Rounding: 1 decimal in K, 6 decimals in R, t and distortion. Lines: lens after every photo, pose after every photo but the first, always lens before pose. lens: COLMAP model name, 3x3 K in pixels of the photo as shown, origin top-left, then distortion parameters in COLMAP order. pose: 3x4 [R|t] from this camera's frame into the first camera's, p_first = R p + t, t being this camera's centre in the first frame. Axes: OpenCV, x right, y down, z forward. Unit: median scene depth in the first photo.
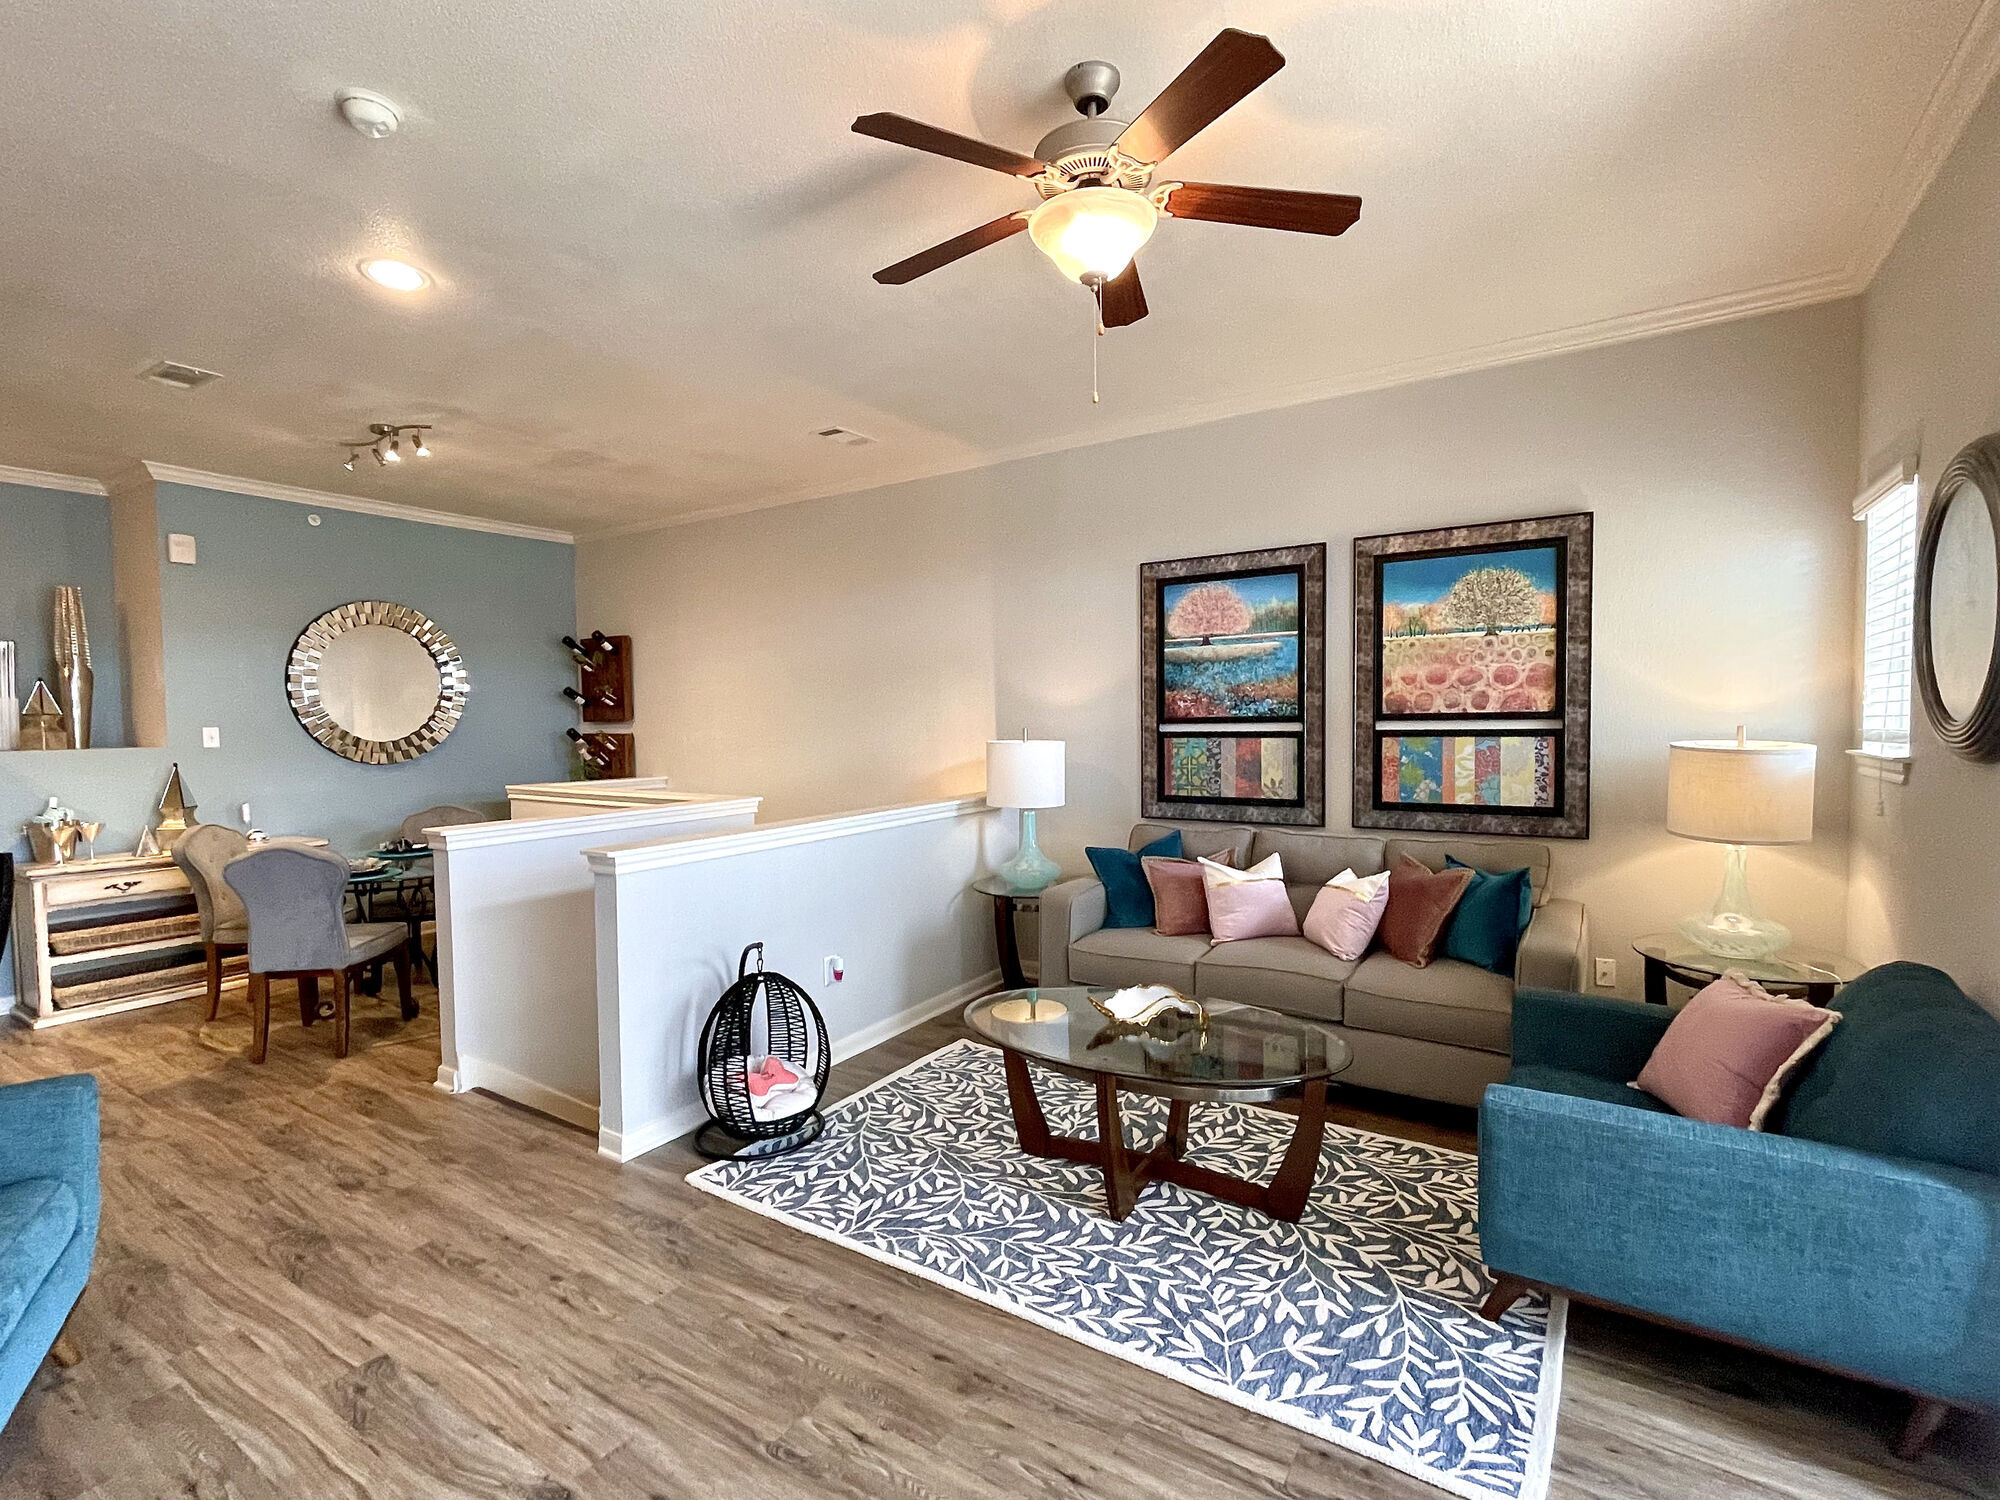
lens RADIAL K [[925.5, 0, 998.4], [0, 925.5, 756.1], [0, 0, 1]] dist [0.002593, 0.001675]
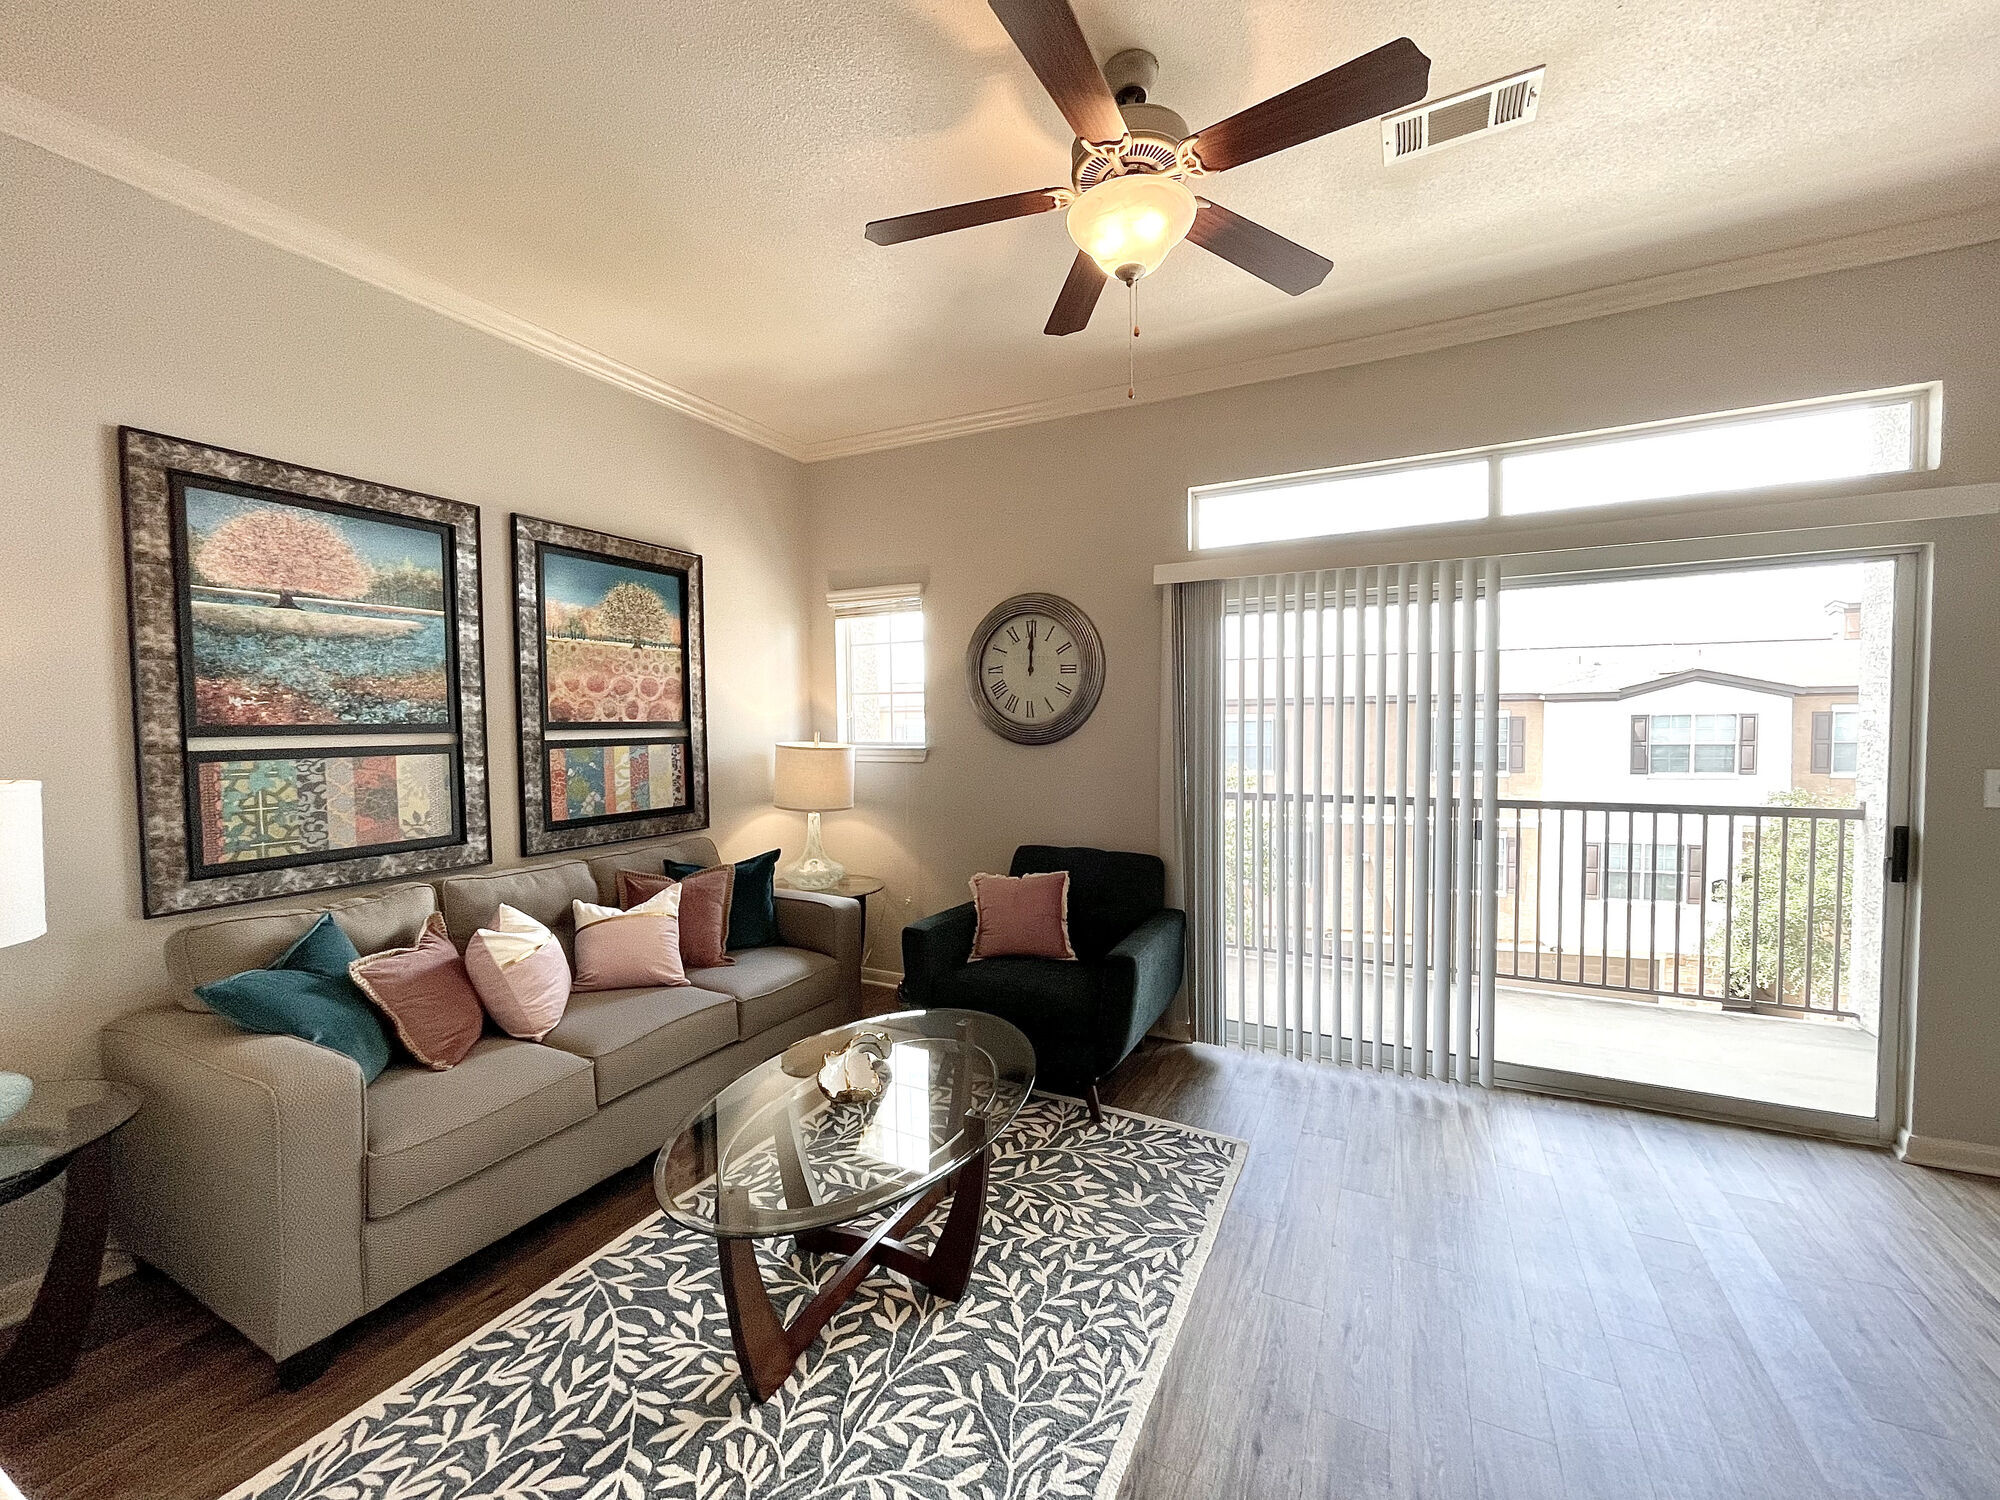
lens RADIAL K [[804.0, 0, 999.6], [0, 804.0, 752.2], [0, 0, 1]] dist [0.001343, 0.000928]
pose [[-0.099251, -0.022844, 0.994800, -0.372328], [0.052684, 0.998214, 0.028178, -0.015314], [-0.993667, 0.055207, -0.097870, 0.617393]]
